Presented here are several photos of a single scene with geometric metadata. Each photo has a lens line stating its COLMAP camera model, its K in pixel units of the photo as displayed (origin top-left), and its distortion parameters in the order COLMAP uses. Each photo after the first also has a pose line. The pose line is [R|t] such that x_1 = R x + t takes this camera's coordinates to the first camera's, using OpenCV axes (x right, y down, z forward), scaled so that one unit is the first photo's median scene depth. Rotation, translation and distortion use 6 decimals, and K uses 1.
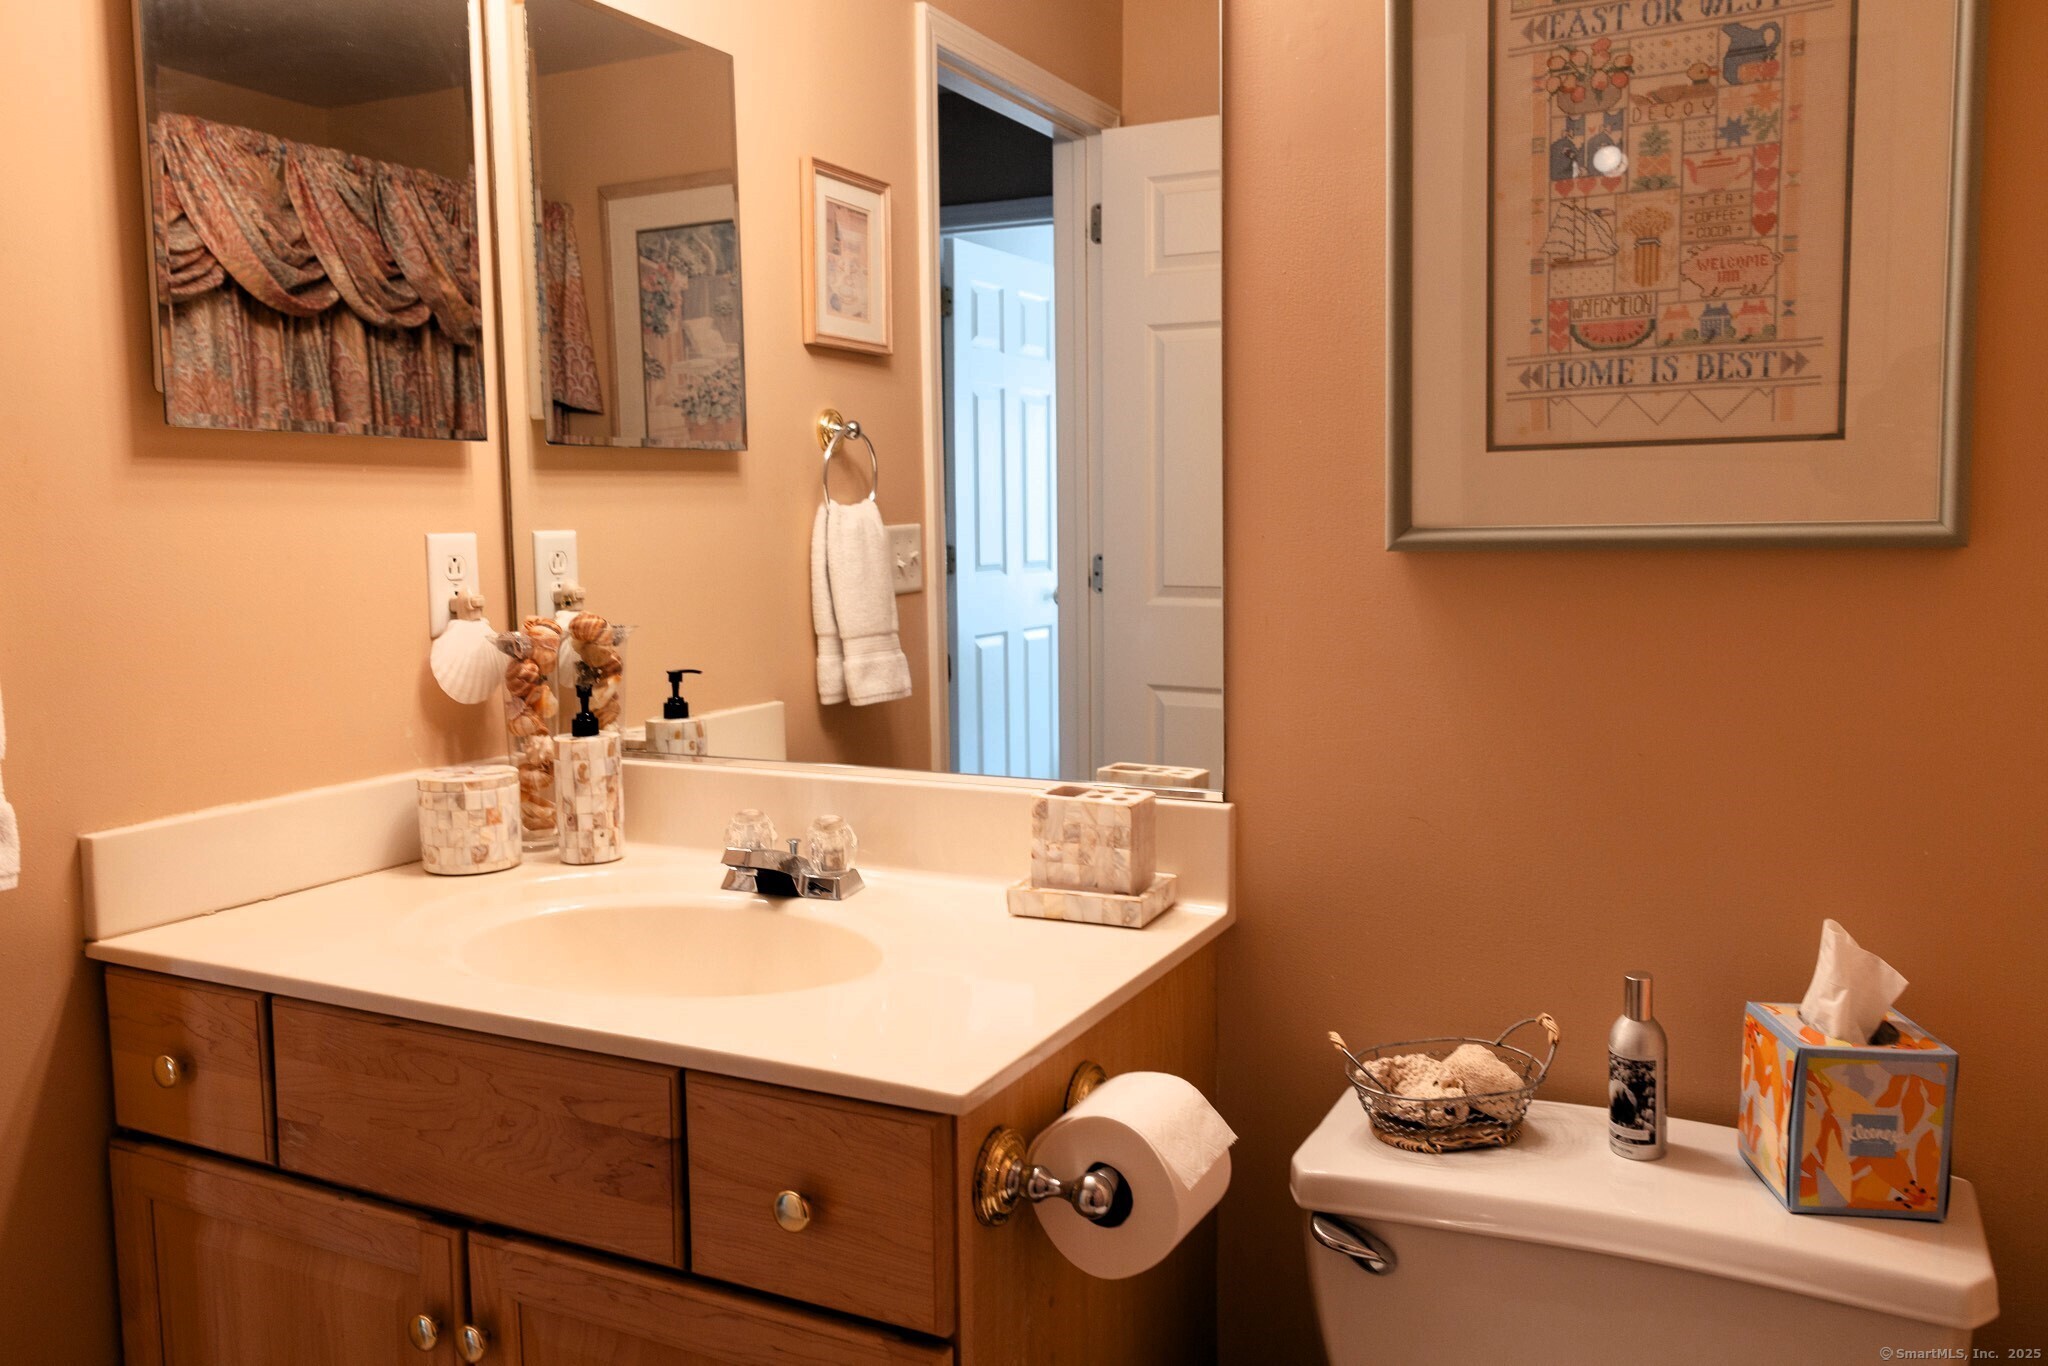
lens RADIAL K [[1594.7, 0, 1031.2], [0, 1594.7, 673.3], [0, 0, 1]] dist [0.000617, -0.000039]
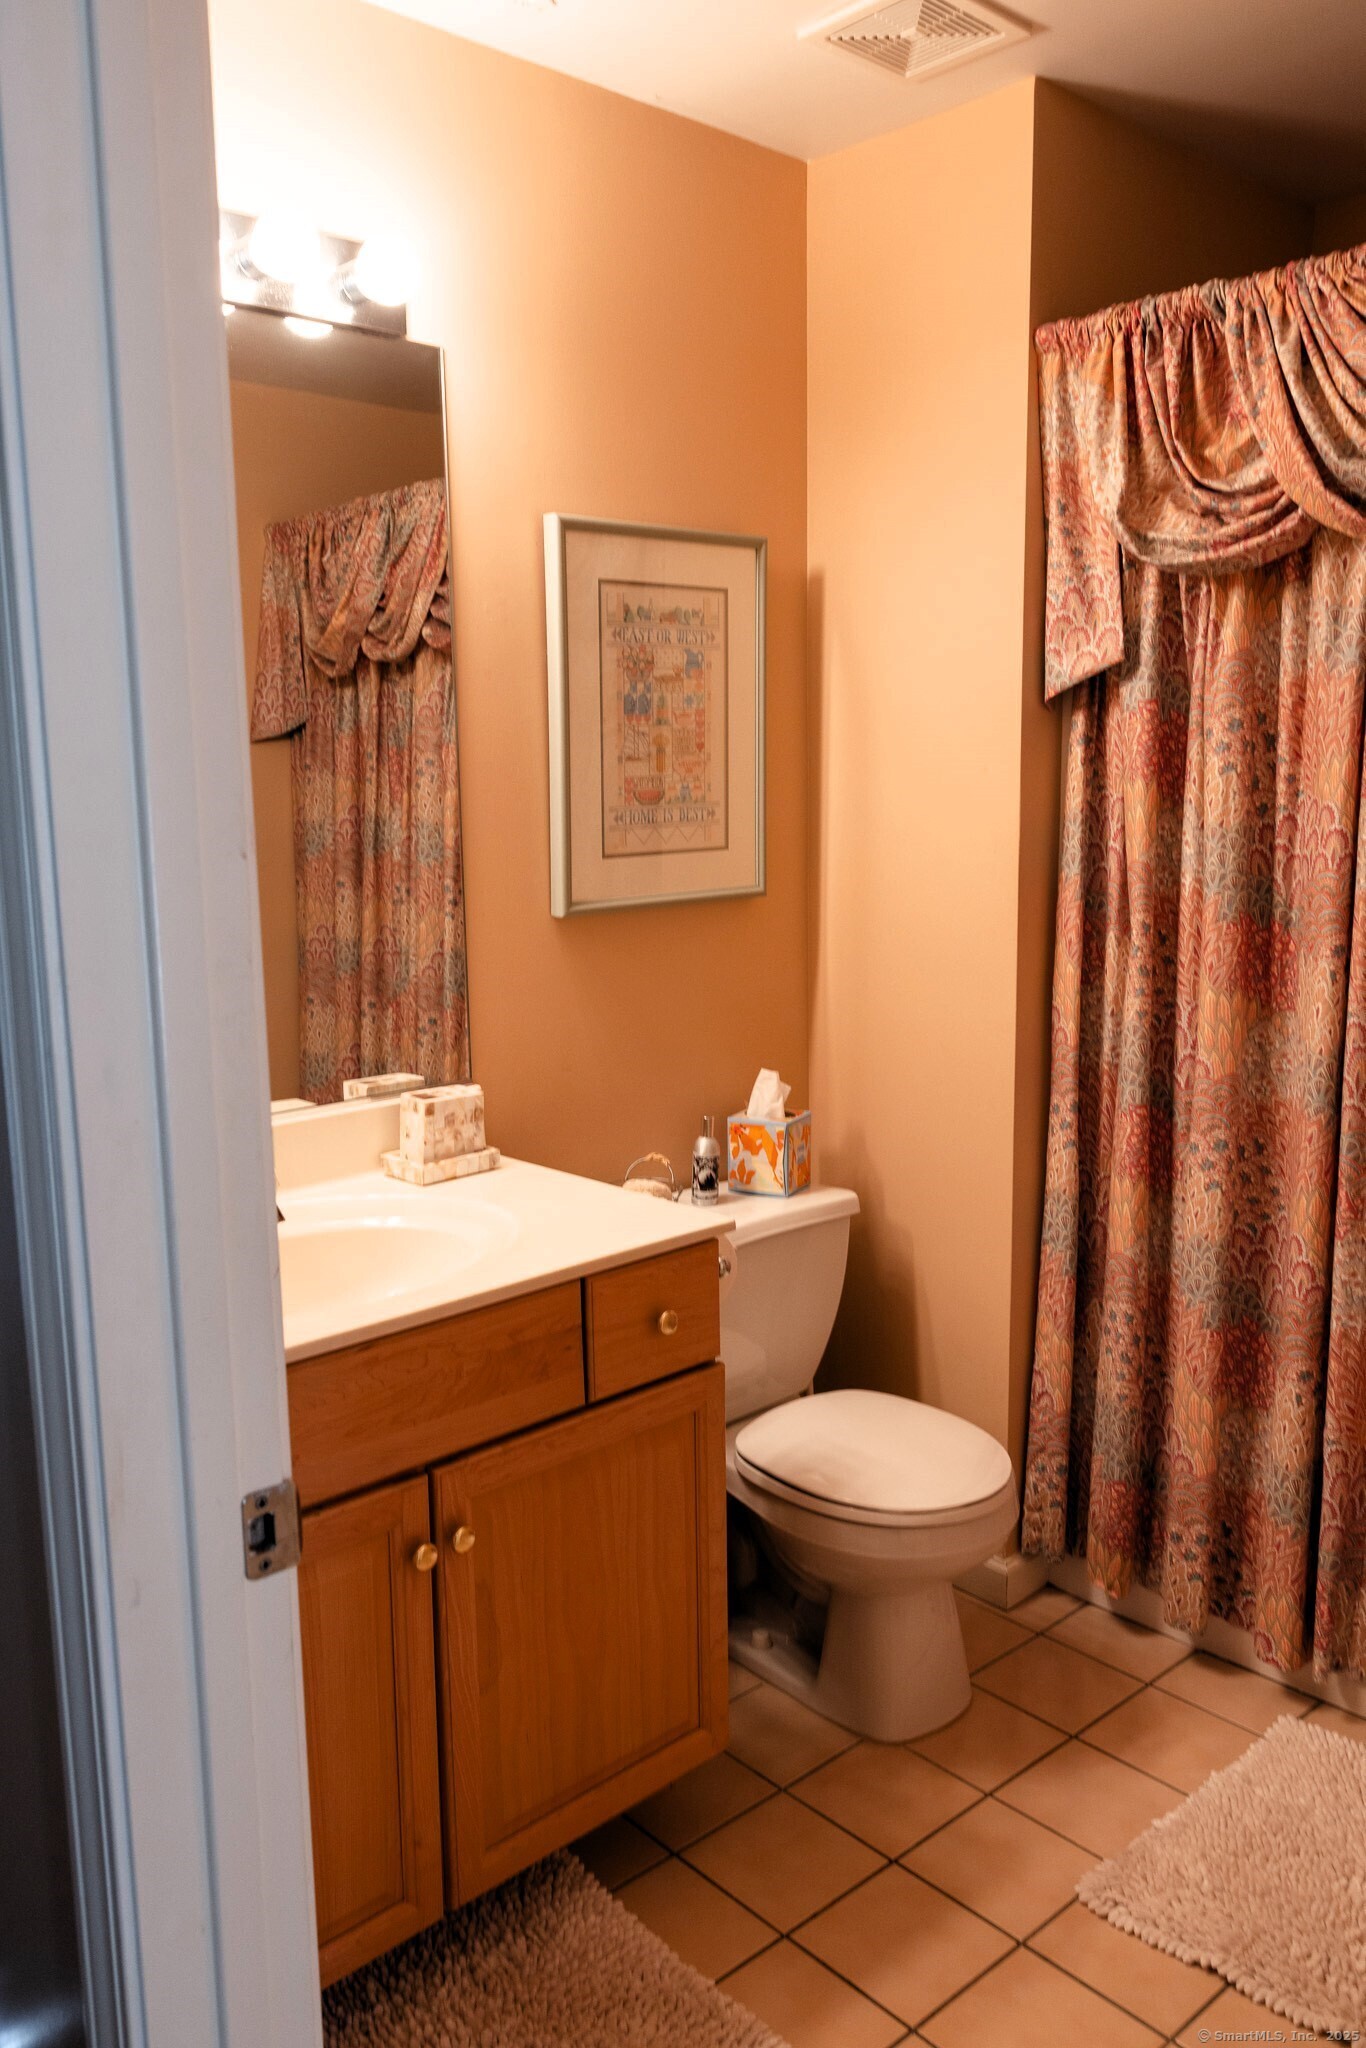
lens RADIAL K [[1594.7, 0, 681.9], [0, 1594.7, 994.4], [0, 0, 1]] dist [0.000617, -0.000039]
pose [[0.354341, -0.126375, 0.926538, -1.483903], [0.103122, 0.990064, 0.095603, -0.160620], [-0.929413, 0.061671, 0.363852, 0.281955]]
